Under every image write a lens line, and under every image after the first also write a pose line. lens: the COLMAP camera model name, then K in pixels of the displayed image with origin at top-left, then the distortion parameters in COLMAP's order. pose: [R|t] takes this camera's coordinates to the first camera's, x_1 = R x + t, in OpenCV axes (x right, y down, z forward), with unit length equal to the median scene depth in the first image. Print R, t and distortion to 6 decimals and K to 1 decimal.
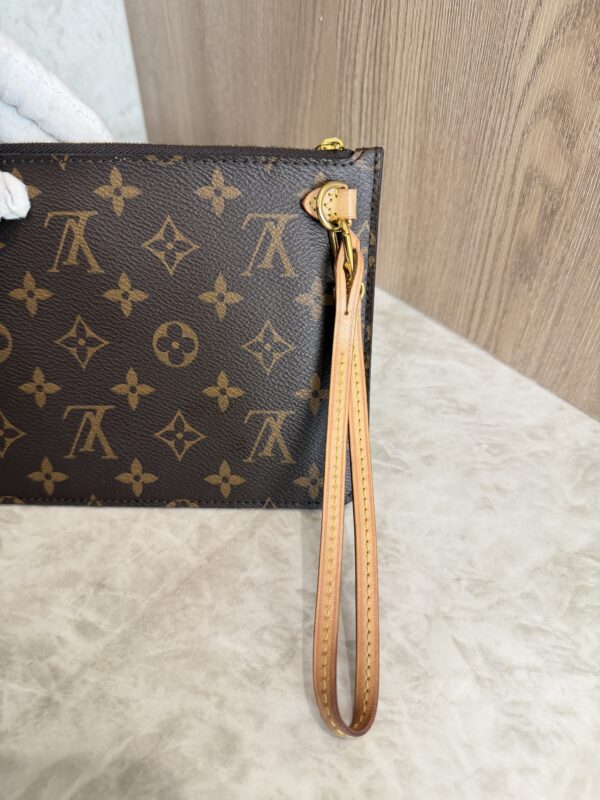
lens RADIAL K [[592.3, 0, 301.0], [0, 592.3, 401.2], [0, 0, 1]] dist [-0.030178, -0.003261]
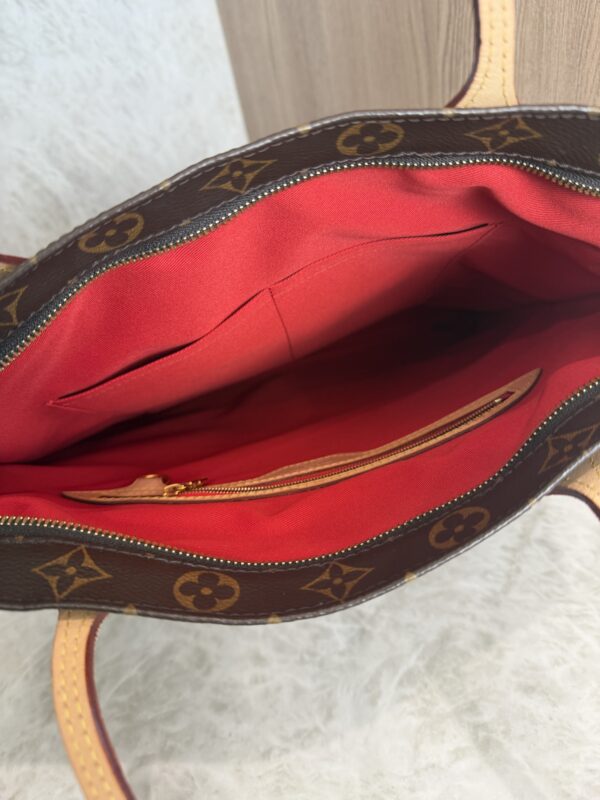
lens RADIAL K [[593.5, 0, 306.2], [0, 593.5, 397.0], [0, 0, 1]] dist [-0.043042, 0.011519]
pose [[0.984889, -0.146847, -0.091816, -0.285835], [0.140419, 0.987400, -0.072964, -0.015524], [0.101373, 0.058969, 0.993099, -0.532806]]
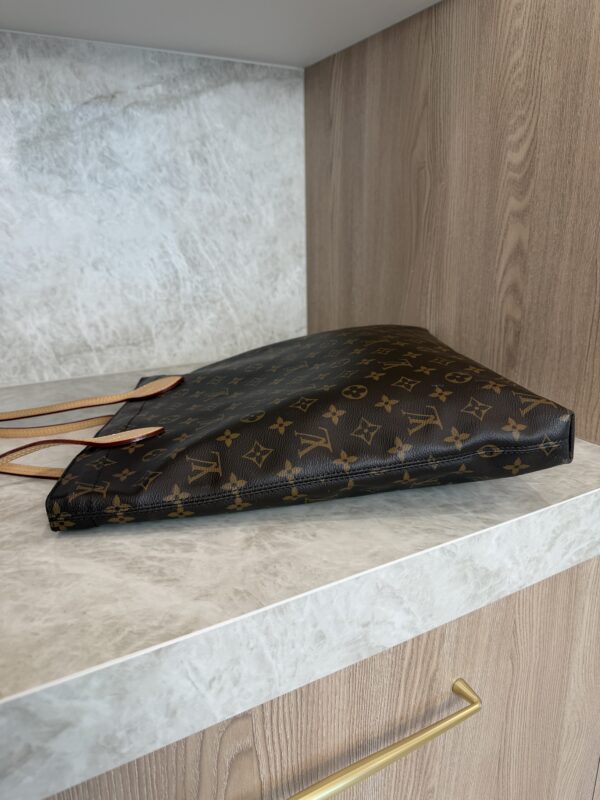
lens RADIAL K [[572.4, 0, 299.4], [0, 572.4, 399.4], [0, 0, 1]] dist [0.074708, -0.143033]
pose [[0.988624, 0.030133, -0.147356, -0.072846], [-0.093422, 0.890840, -0.444608, 1.069981], [0.117873, 0.453317, 0.883521, -1.031455]]
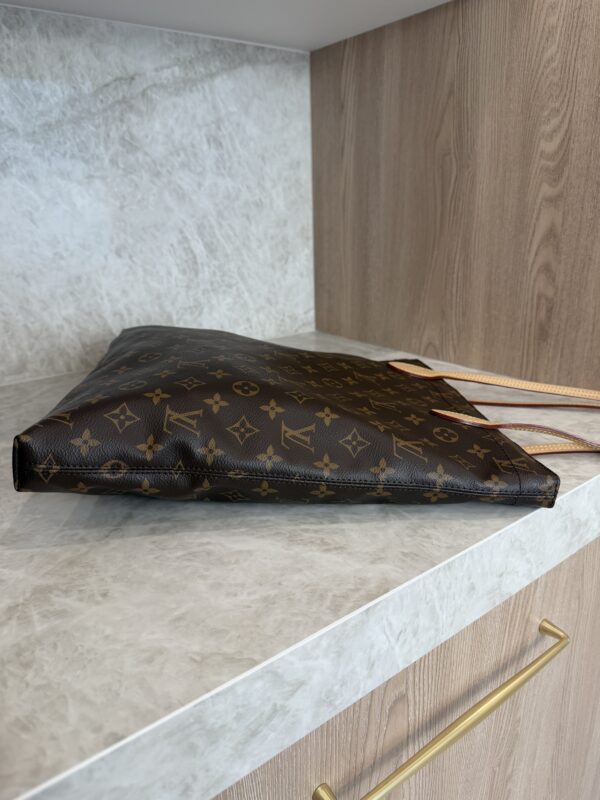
lens RADIAL K [[572.4, 0, 303.1], [0, 572.4, 401.2], [0, 0, 1]] dist [0.057829, -0.110089]
pose [[0.999625, -0.014777, -0.023057, -0.618532], [0.003876, 0.909789, -0.415054, 1.139728], [0.027110, 0.414809, 0.909505, -1.172698]]
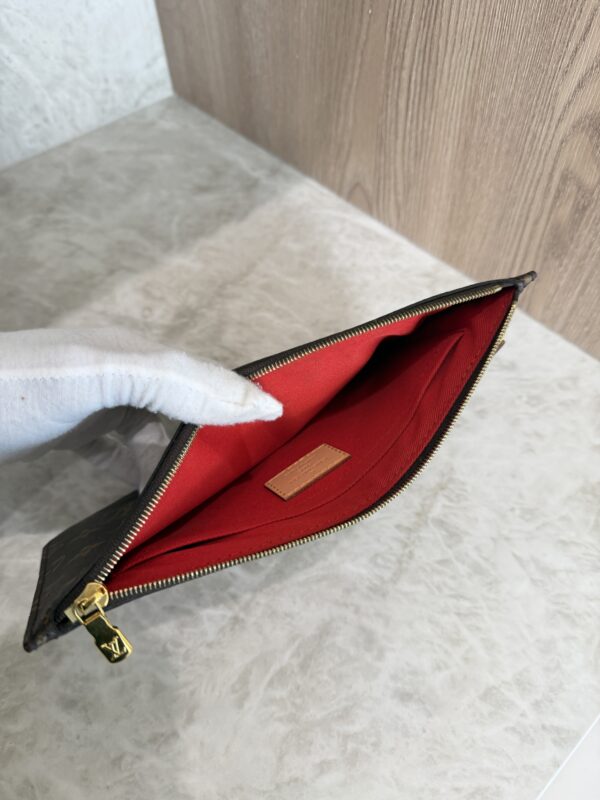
lens RADIAL K [[593.0, 0, 298.5], [0, 593.0, 398.1], [0, 0, 1]] dist [-0.039677, 0.004511]
pose [[0.997578, -0.068723, 0.010761, -0.214279], [0.065339, 0.978826, 0.193987, -0.235128], [-0.023865, -0.192814, 0.980945, -0.258859]]
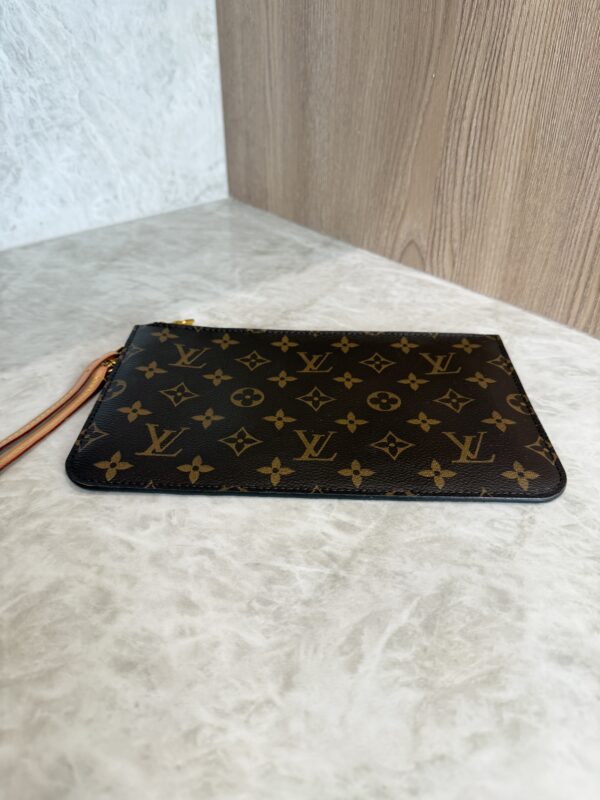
lens RADIAL K [[587.5, 0, 300.9], [0, 587.5, 396.8], [0, 0, 1]] dist [-0.004847, -0.033275]
pose [[0.998046, -0.028636, 0.055541, -0.460764], [0.036276, 0.989224, -0.141846, 0.265024], [-0.050880, 0.143584, 0.988329, -0.171280]]
